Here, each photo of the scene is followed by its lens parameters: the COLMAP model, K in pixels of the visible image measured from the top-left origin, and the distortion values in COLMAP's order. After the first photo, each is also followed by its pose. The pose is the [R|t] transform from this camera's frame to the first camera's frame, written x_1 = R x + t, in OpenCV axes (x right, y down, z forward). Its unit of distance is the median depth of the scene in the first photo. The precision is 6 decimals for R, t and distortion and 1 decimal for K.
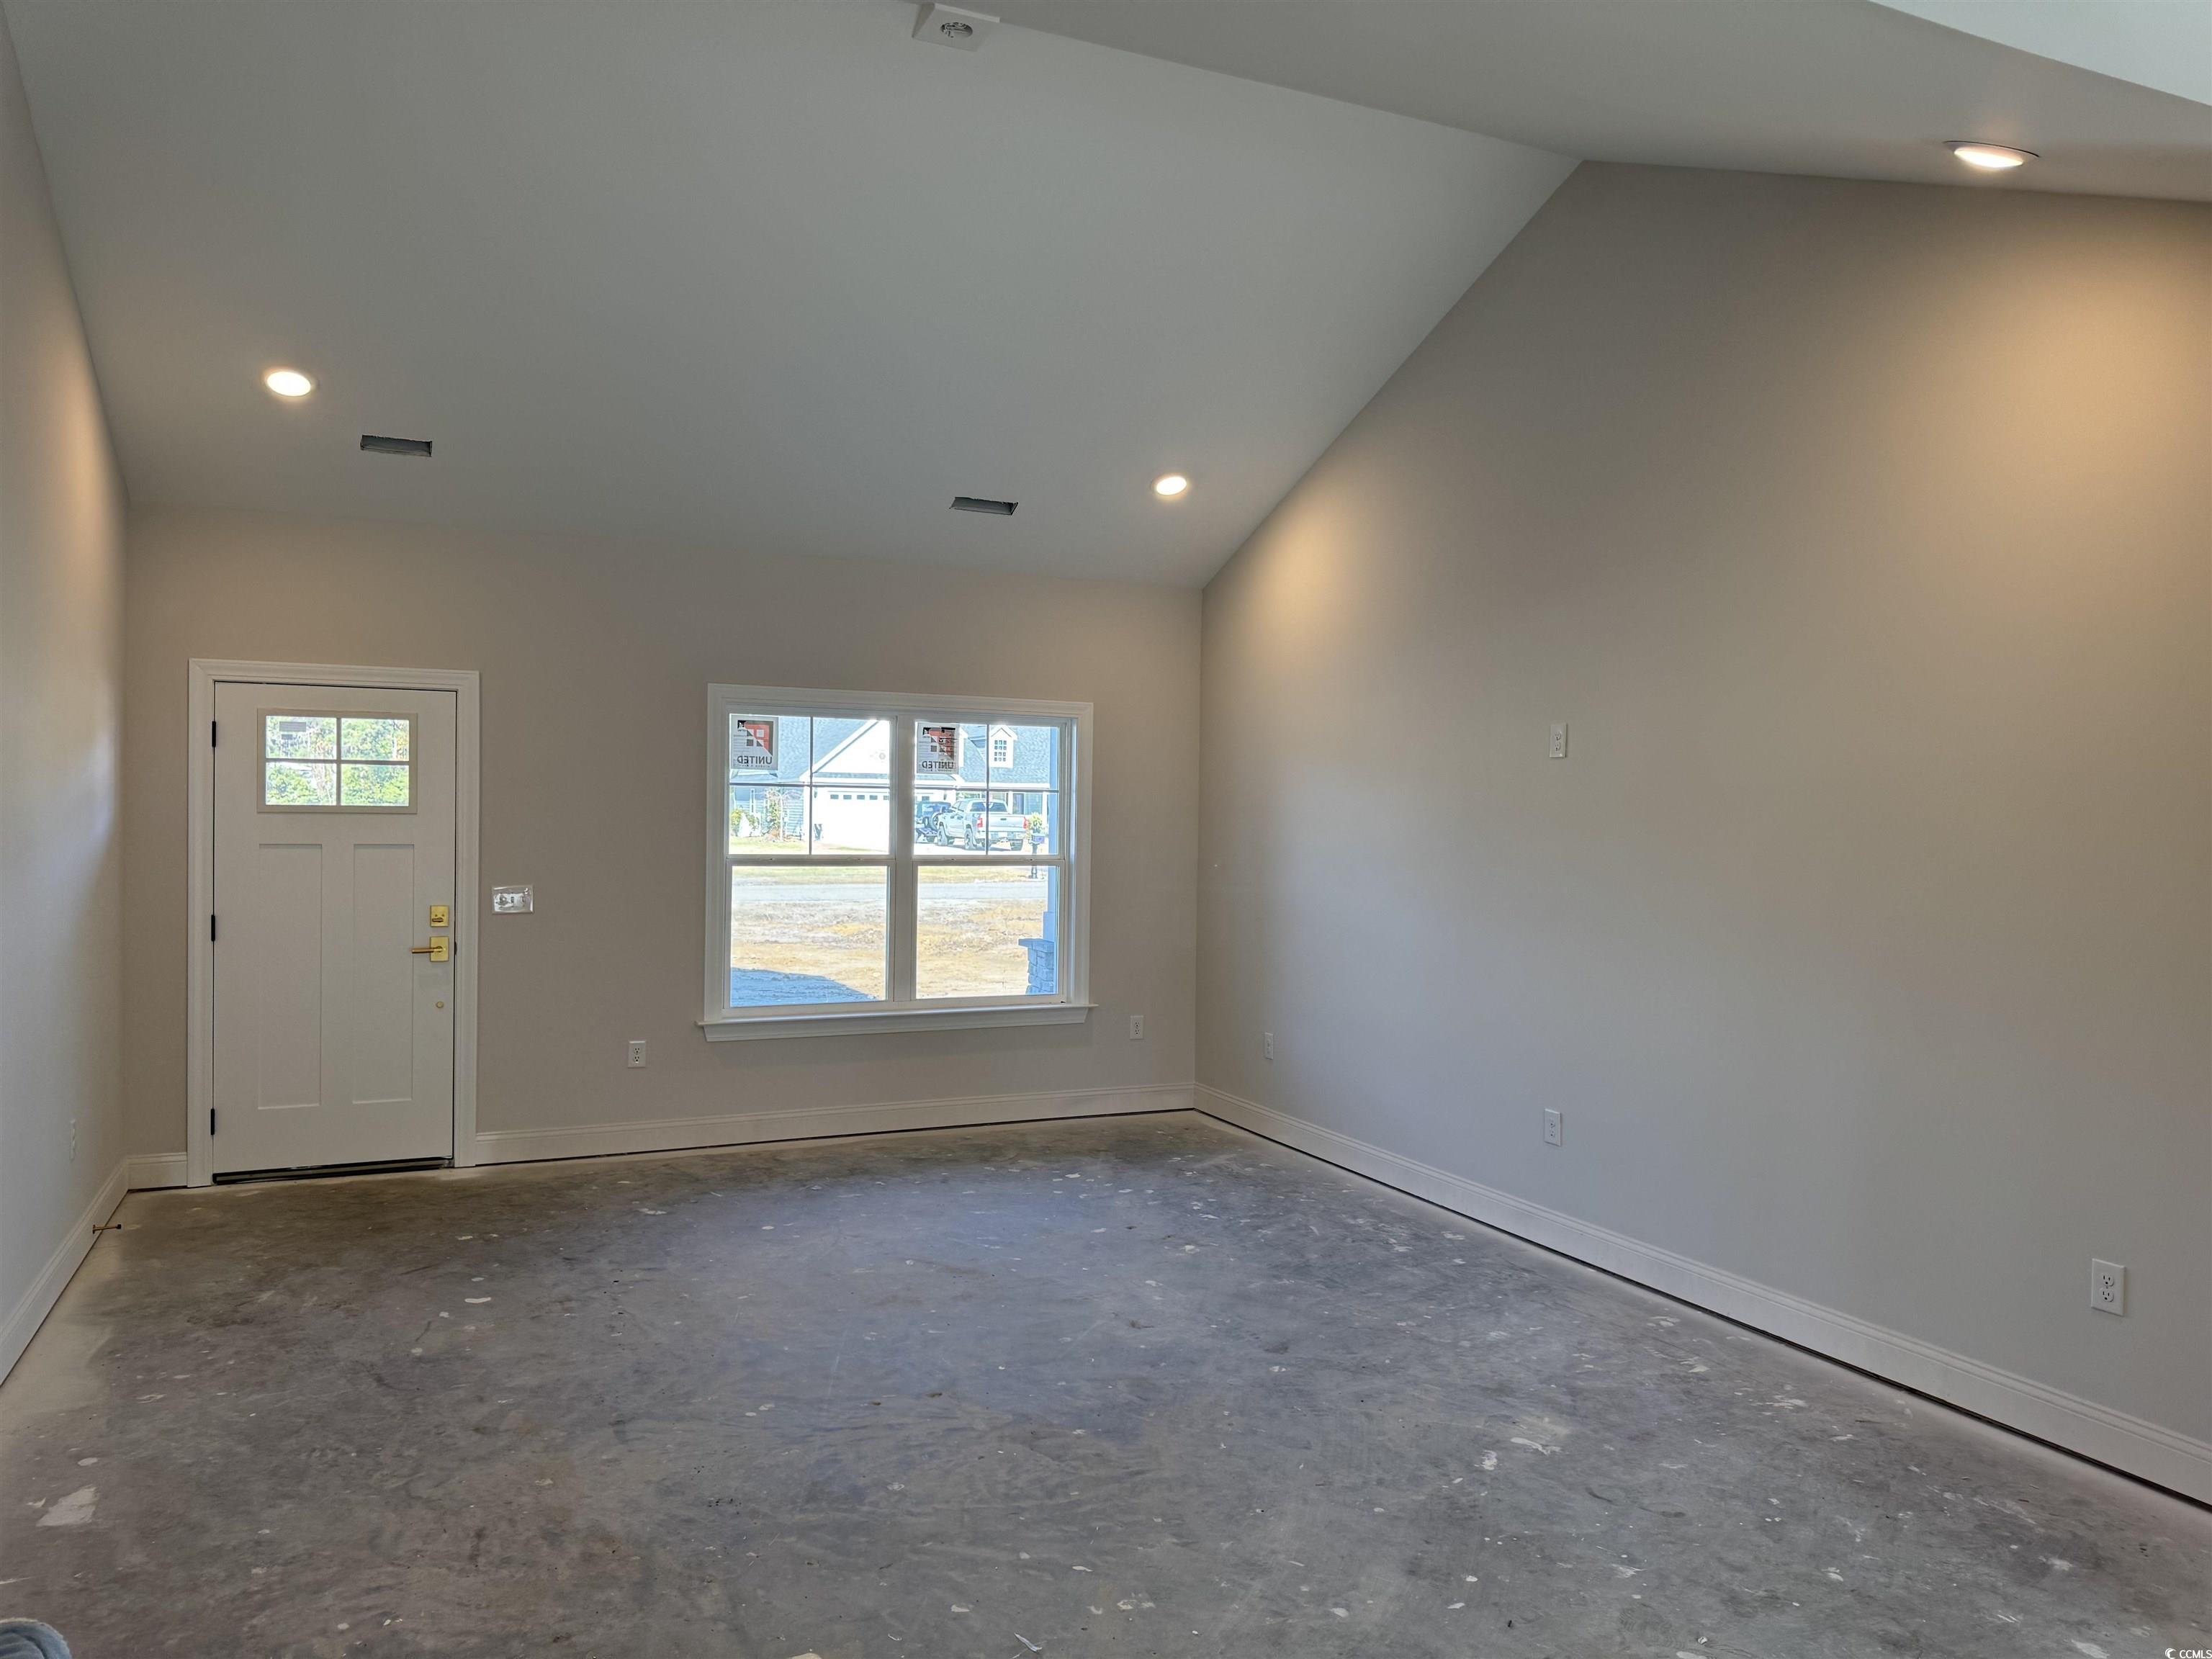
lens RADIAL K [[1562.2, 0, 1110.8], [0, 1562.2, 833.0], [0, 0, 1]] dist [0.105499, -0.109444]
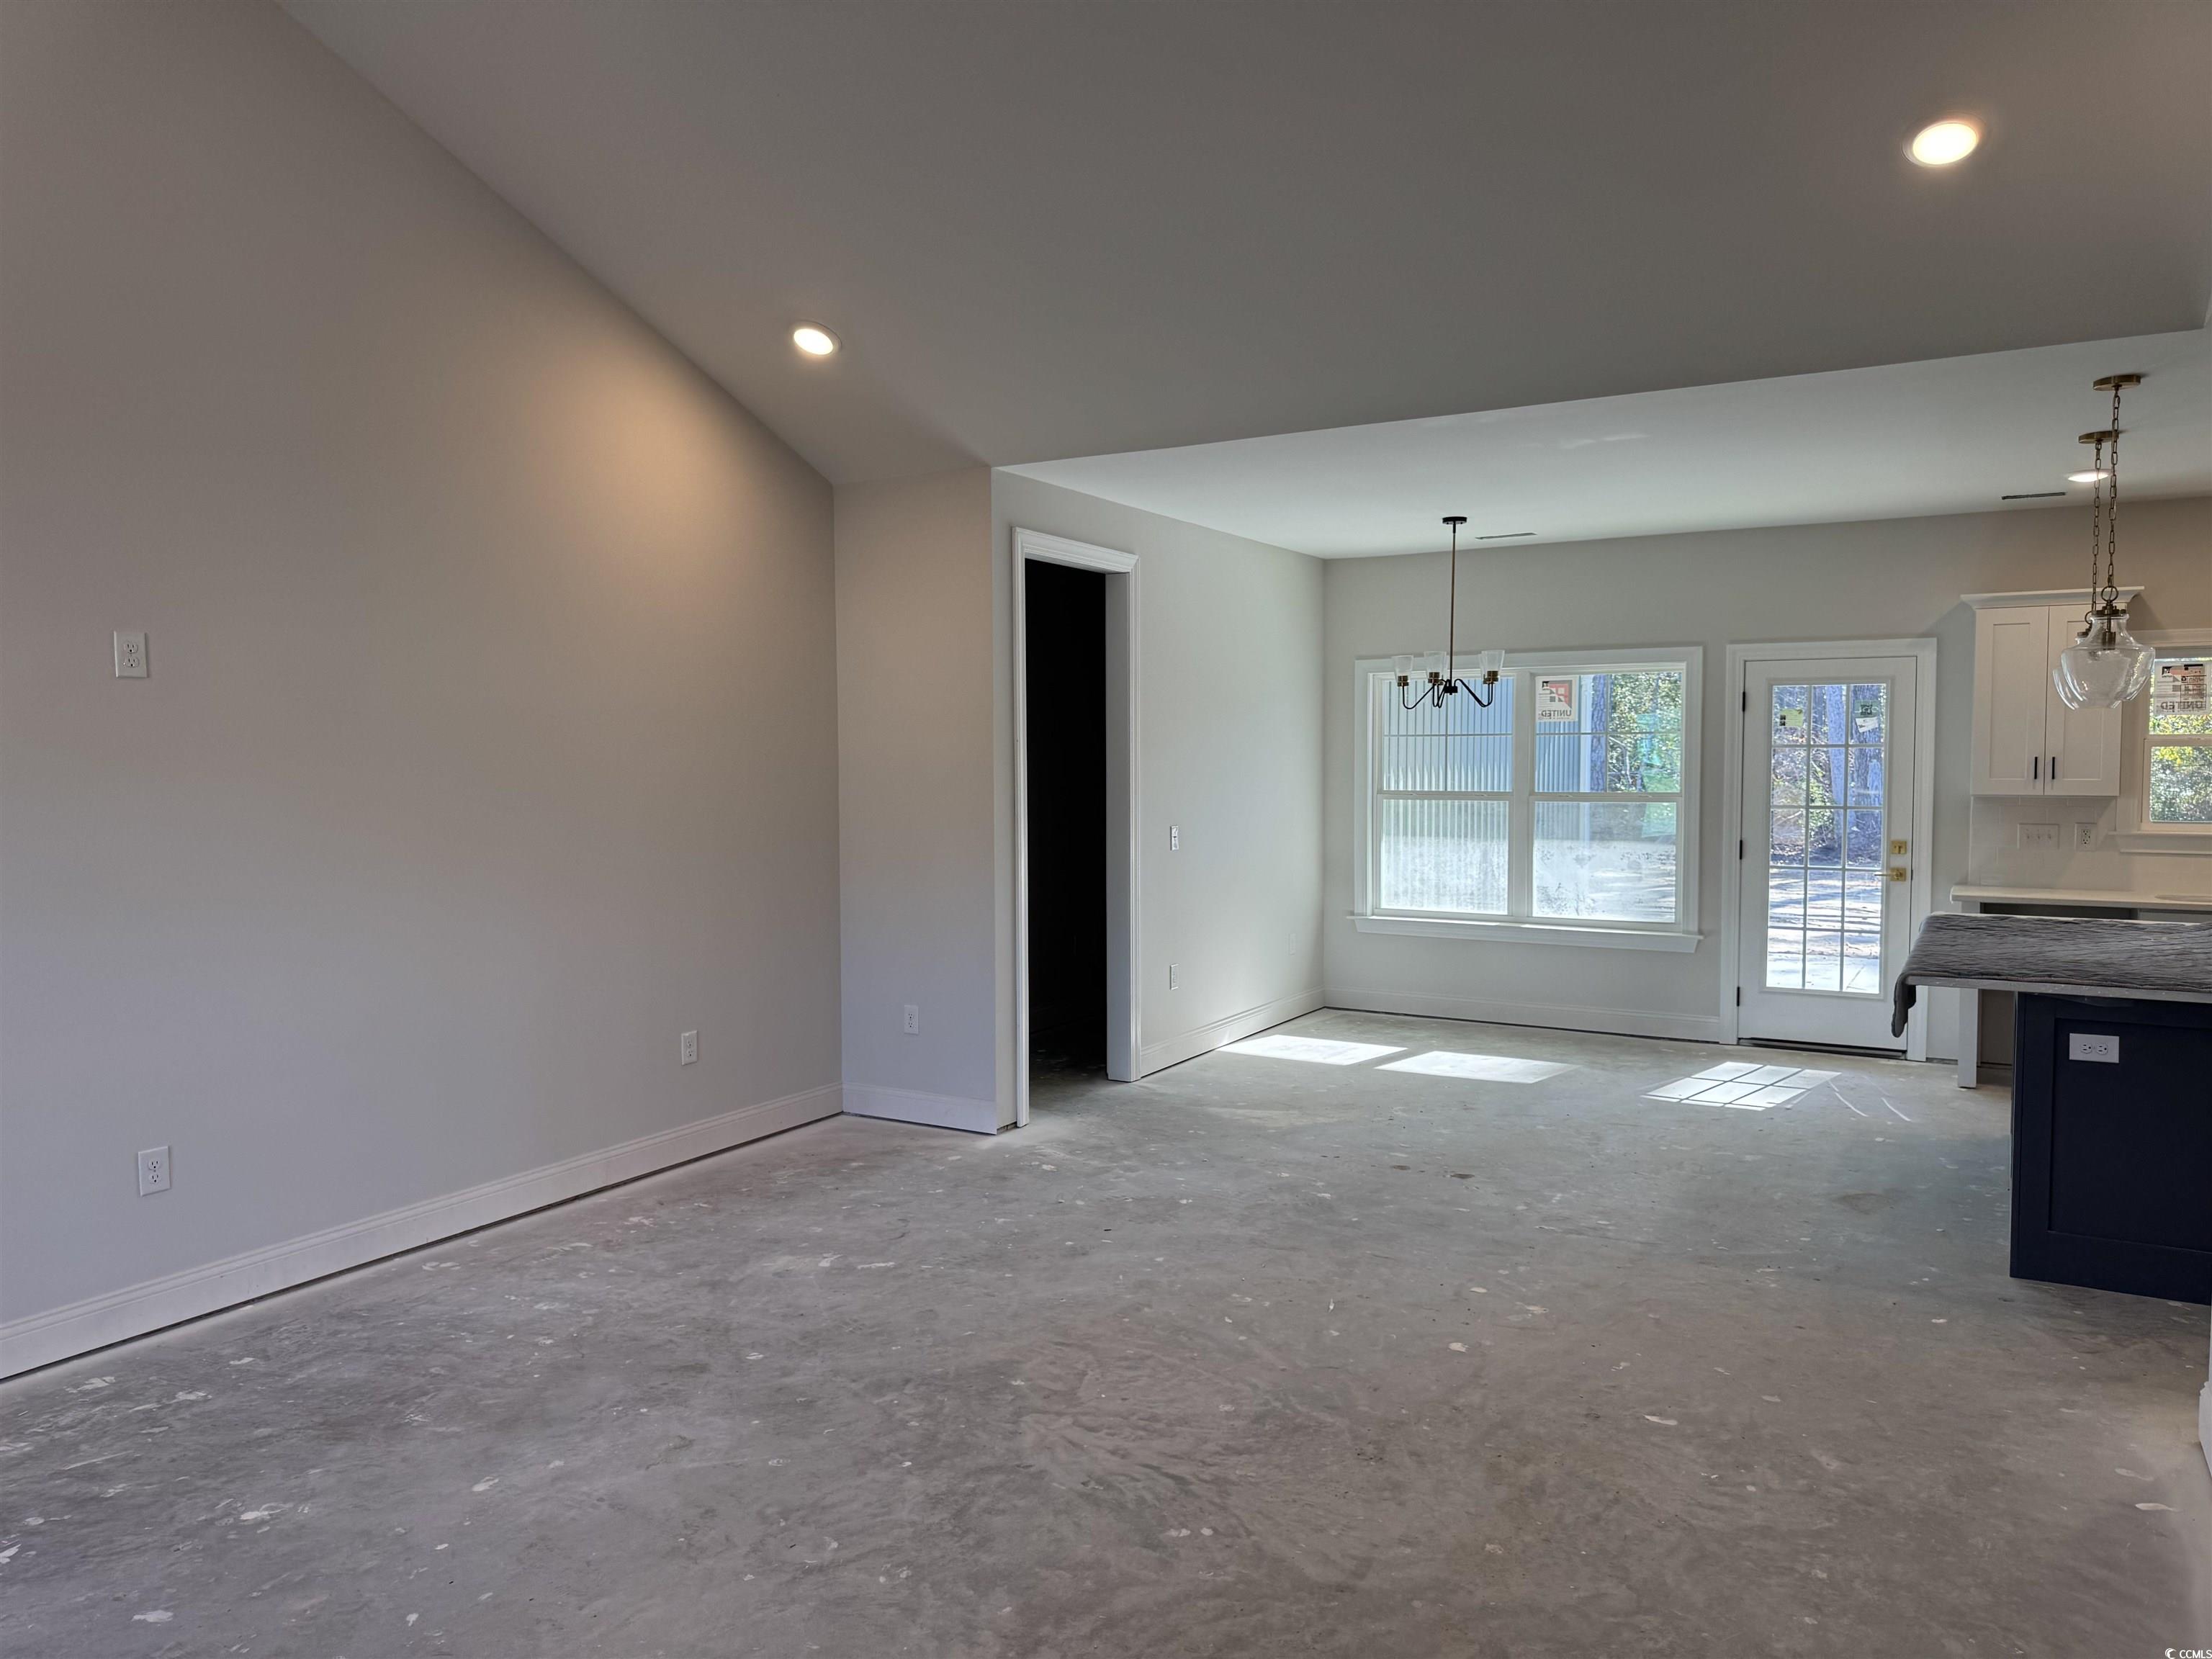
lens RADIAL K [[1630.5, 0, 1035.8], [0, 1630.5, 822.4], [0, 0, 1]] dist [0.107911, -0.140509]
pose [[-0.575442, -0.045159, 0.816595, -0.838608], [0.006741, 0.998179, 0.059951, -0.033755], [-0.817815, 0.040002, -0.574089, 1.540608]]
